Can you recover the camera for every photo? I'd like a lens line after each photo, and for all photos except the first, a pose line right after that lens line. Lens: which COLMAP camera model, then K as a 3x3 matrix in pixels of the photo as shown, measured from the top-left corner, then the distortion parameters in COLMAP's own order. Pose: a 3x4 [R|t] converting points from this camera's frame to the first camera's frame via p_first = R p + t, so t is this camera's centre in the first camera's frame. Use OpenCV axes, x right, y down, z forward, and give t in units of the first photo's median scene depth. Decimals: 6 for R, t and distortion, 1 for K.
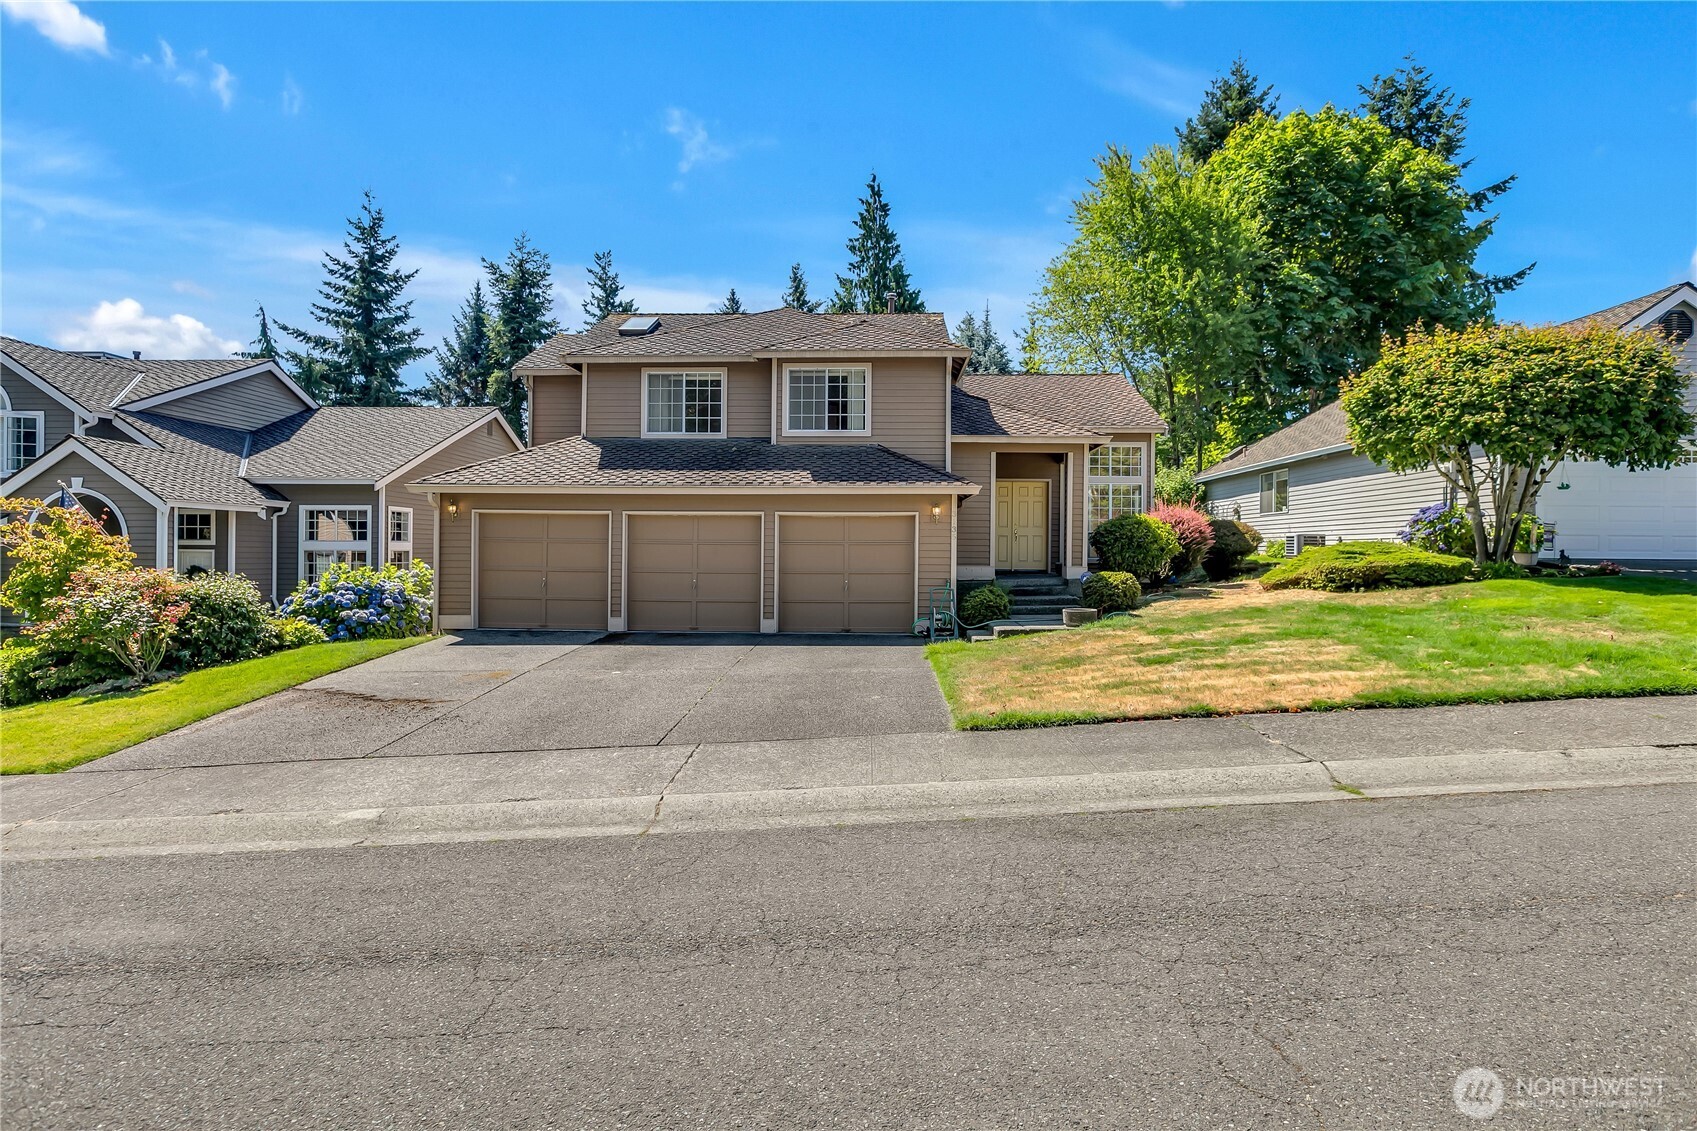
lens RADIAL K [[783.0, 0, 859.1], [0, 783.0, 548.1], [0, 0, 1]] dist [-0.001341, -0.000241]
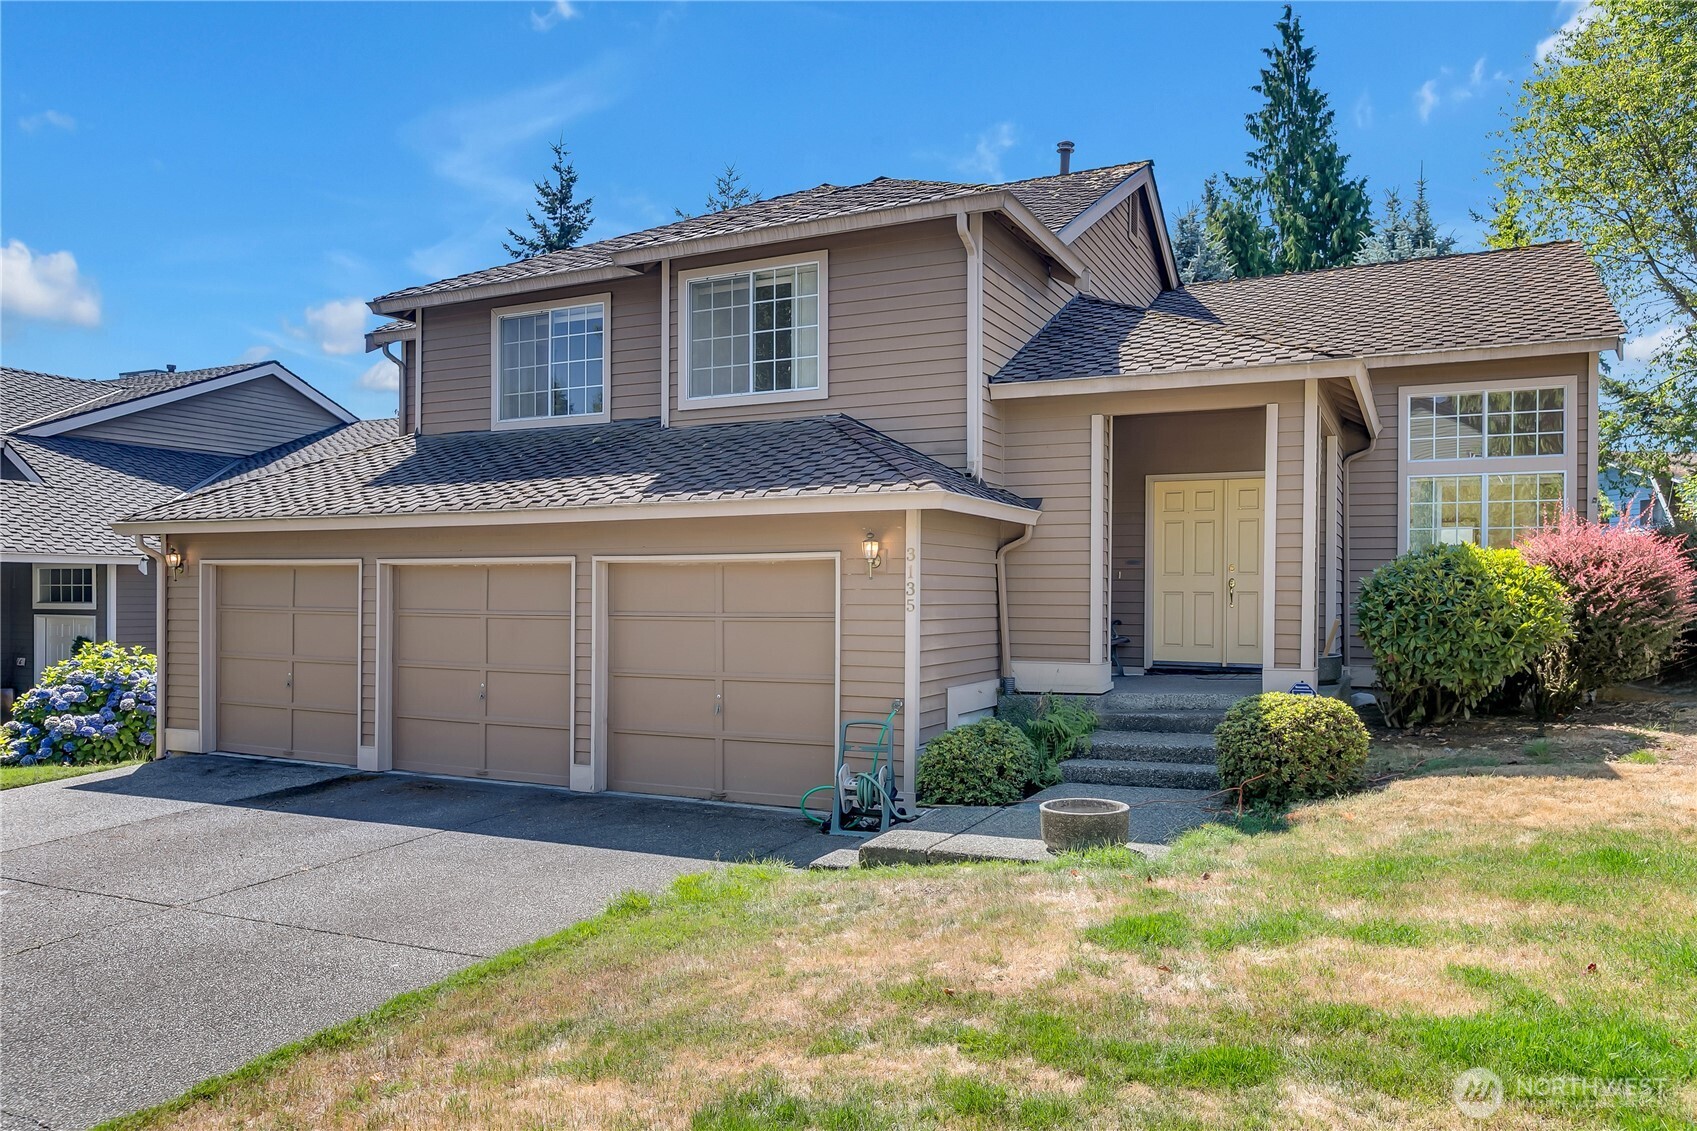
lens RADIAL K [[1081.1, 0, 899.2], [0, 1081.1, 596.9], [0, 0, 1]] dist [-0.000447, 0.000214]
pose [[0.927037, -0.002032, -0.374964, 0.287716], [0.003862, 0.999984, 0.004130, -0.018301], [0.374950, -0.005276, 0.927030, 0.350983]]
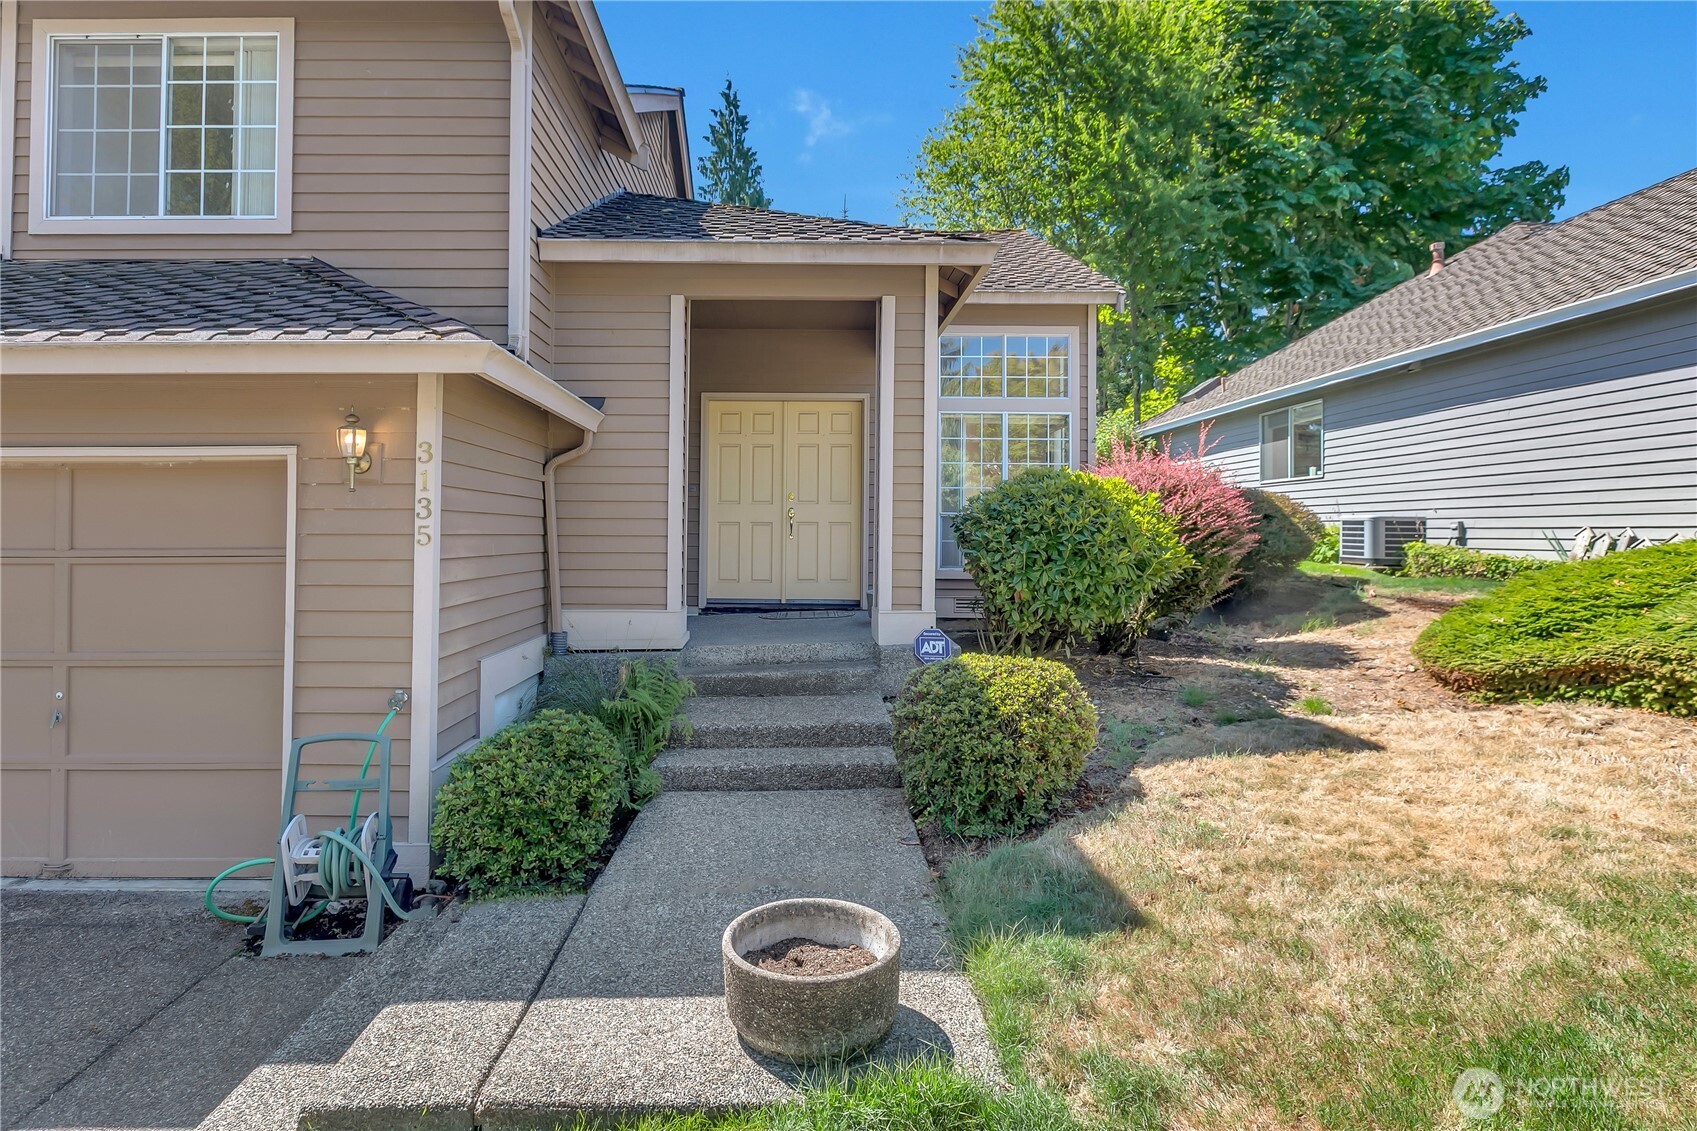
lens RADIAL K [[849.8, 0, 776.6], [0, 849.8, 509.0], [0, 0, 1]] dist [-0.003758, -0.000144]
pose [[0.999375, -0.001965, 0.035284, 0.193946], [0.002781, 0.999729, -0.023112, -0.013858], [-0.035229, 0.023195, 0.999110, 0.578584]]
